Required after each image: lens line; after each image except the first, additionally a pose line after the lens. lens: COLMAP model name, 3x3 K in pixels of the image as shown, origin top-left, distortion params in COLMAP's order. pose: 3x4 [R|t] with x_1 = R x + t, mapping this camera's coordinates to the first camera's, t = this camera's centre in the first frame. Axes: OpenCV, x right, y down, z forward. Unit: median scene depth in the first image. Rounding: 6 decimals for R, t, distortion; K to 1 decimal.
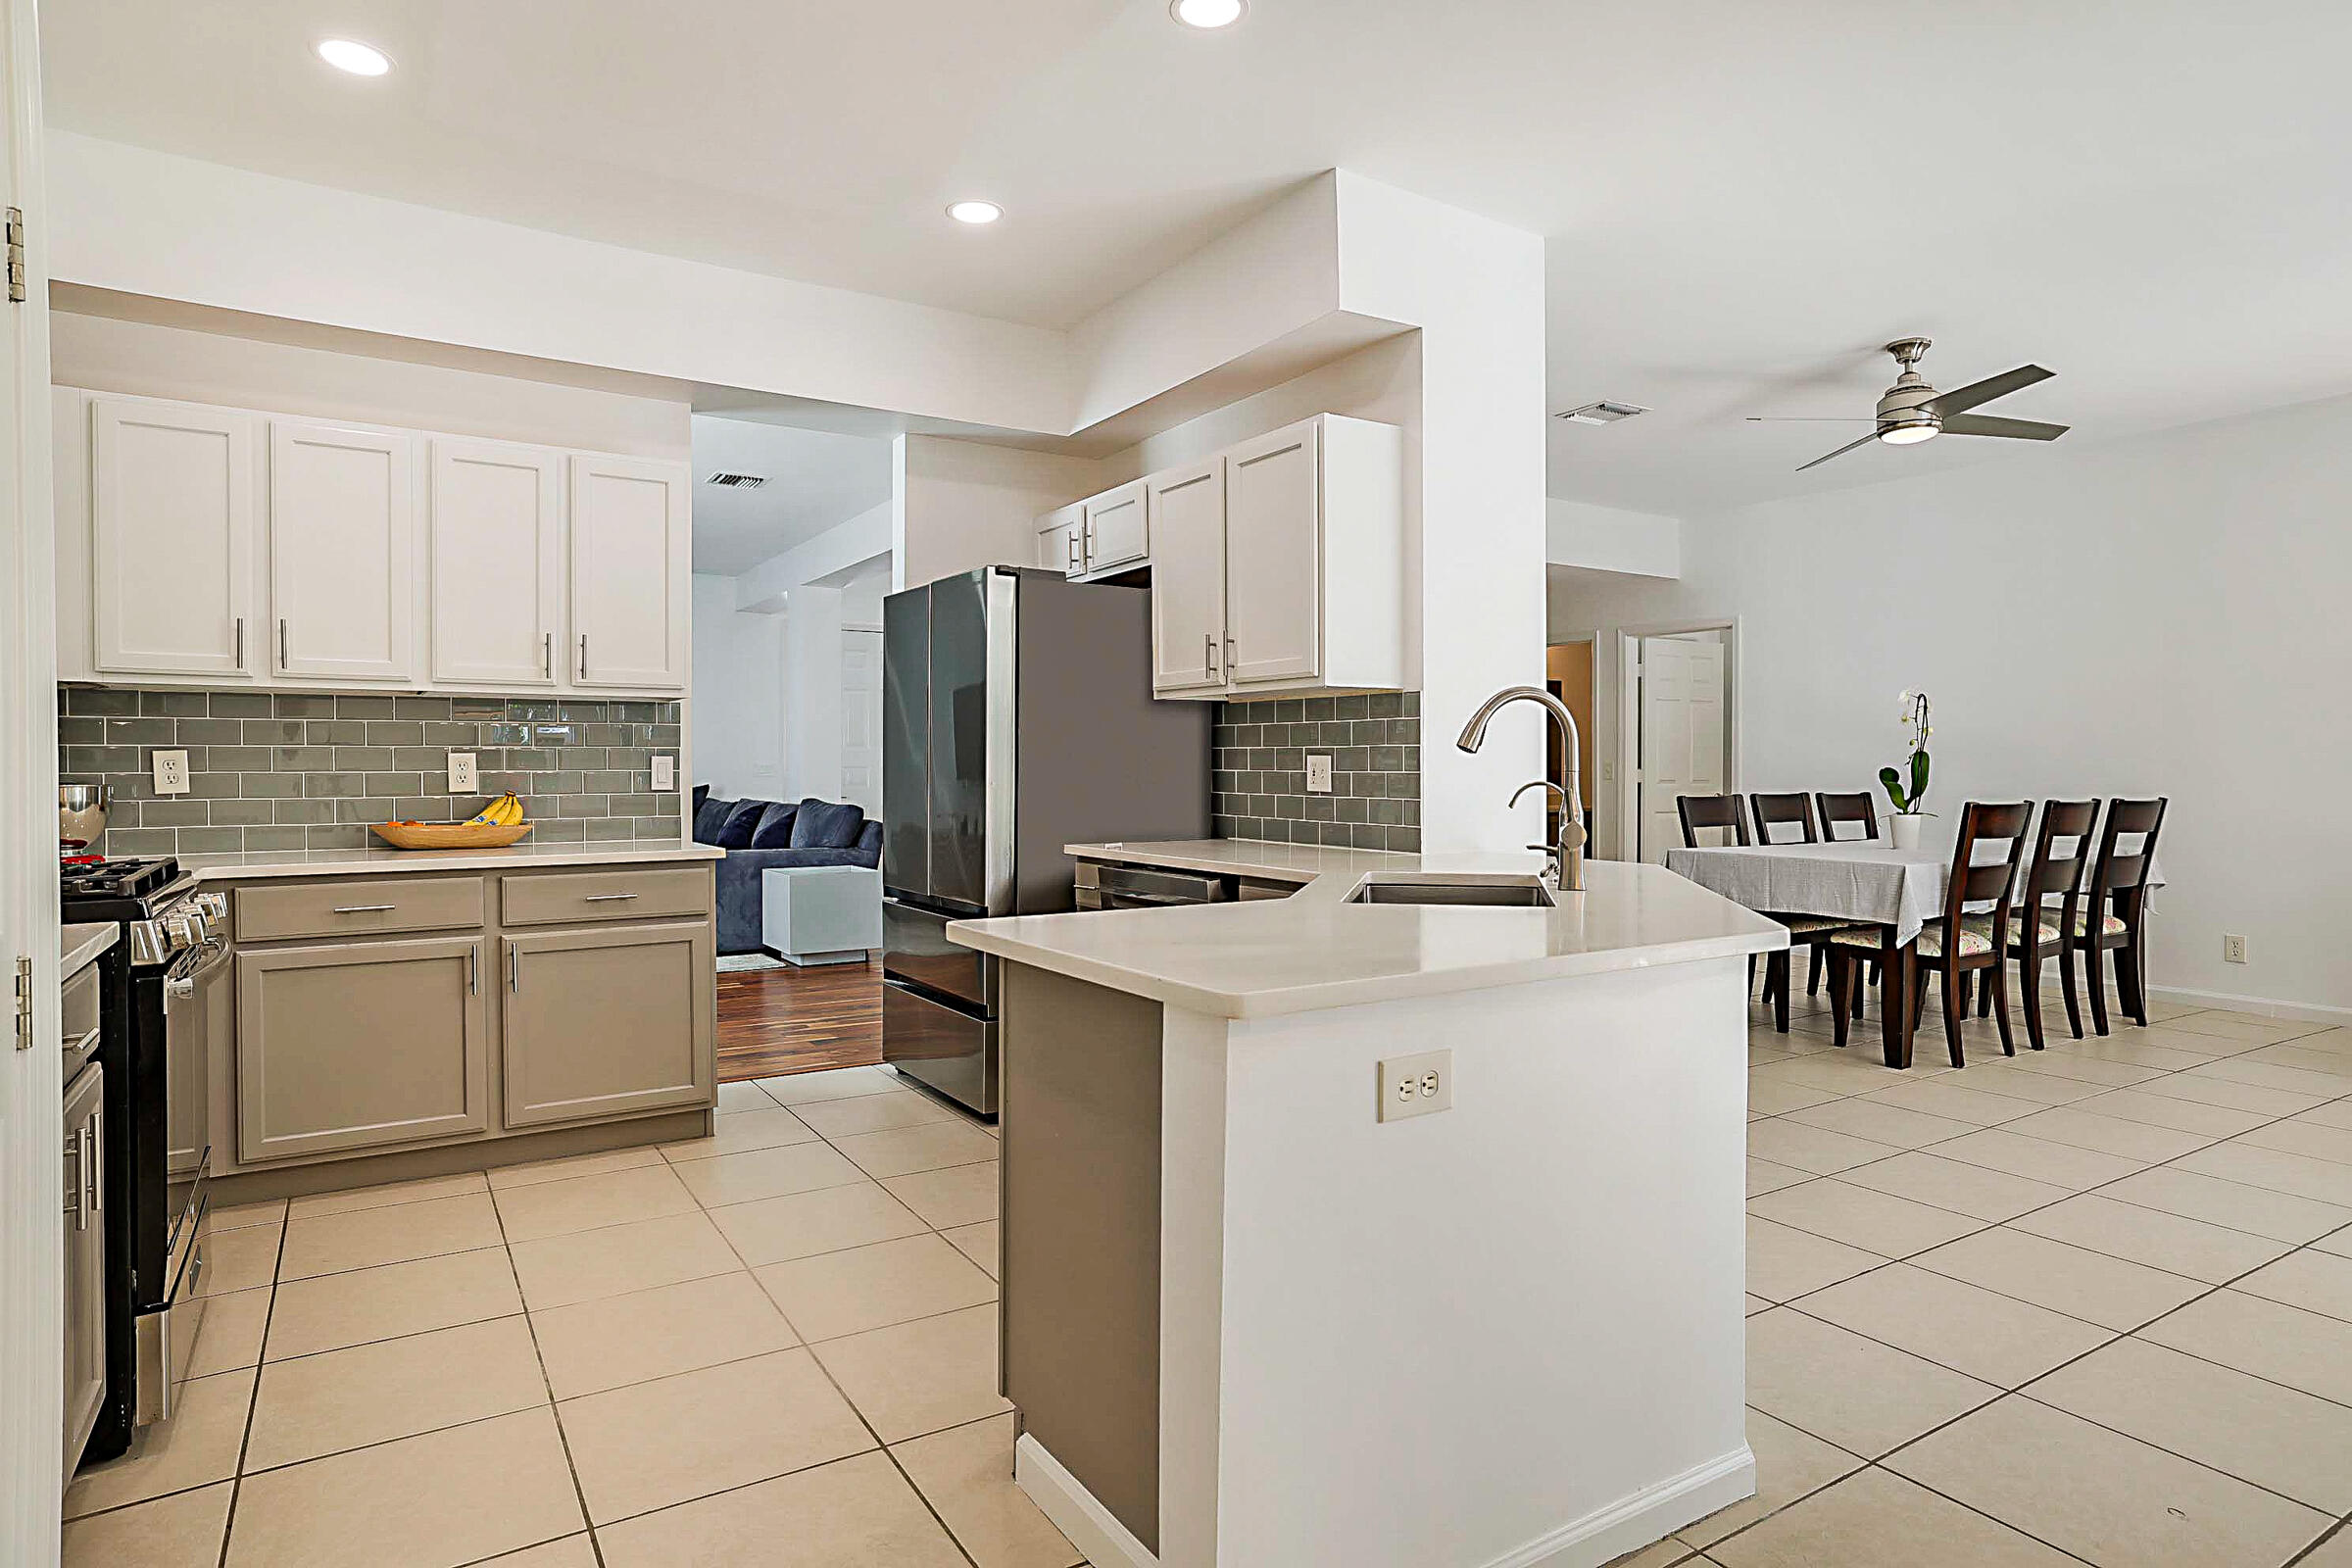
lens RADIAL K [[1312.3, 0, 1182.5], [0, 1312.3, 776.8], [0, 0, 1]] dist [-0.020727, 0.000326]
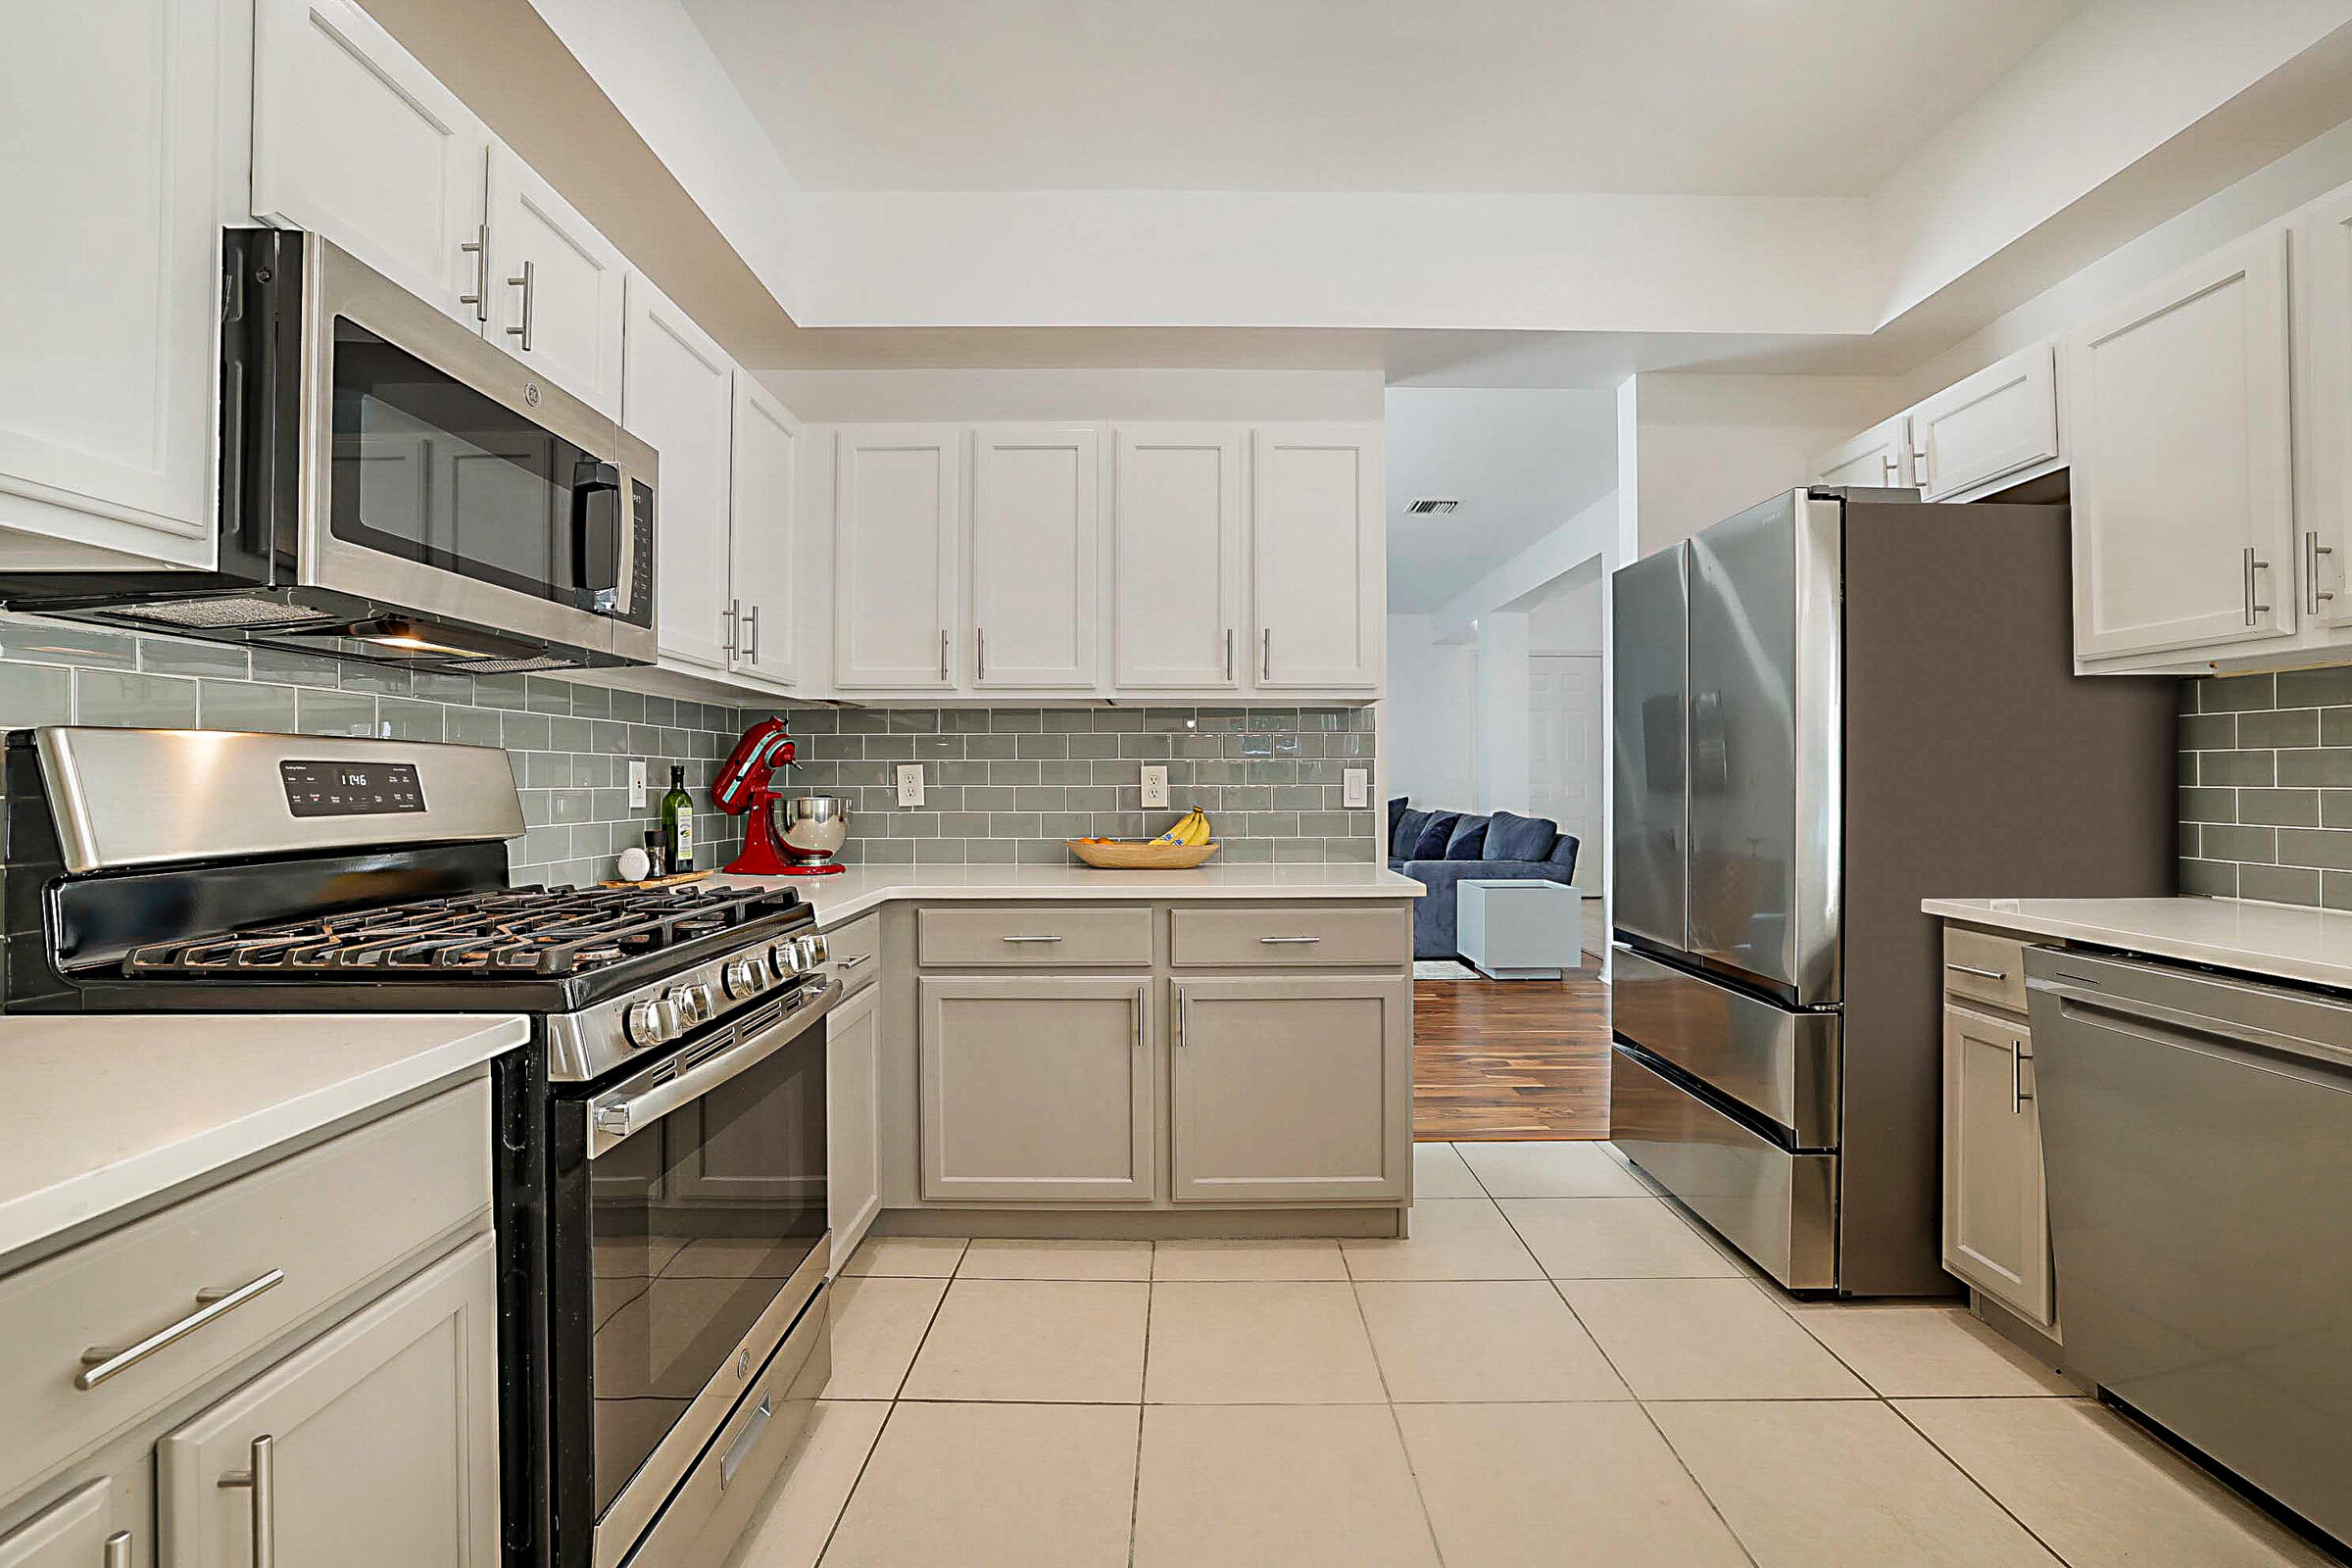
lens RADIAL K [[1030.2, 0, 1179.1], [0, 1030.2, 779.3], [0, 0, 1]] dist [-0.039799, 0.013847]
pose [[0.843480, -0.000203, -0.537160, -0.130491], [-0.004771, 0.999958, -0.007870, -0.002766], [0.537139, 0.009201, 0.843444, 0.365598]]
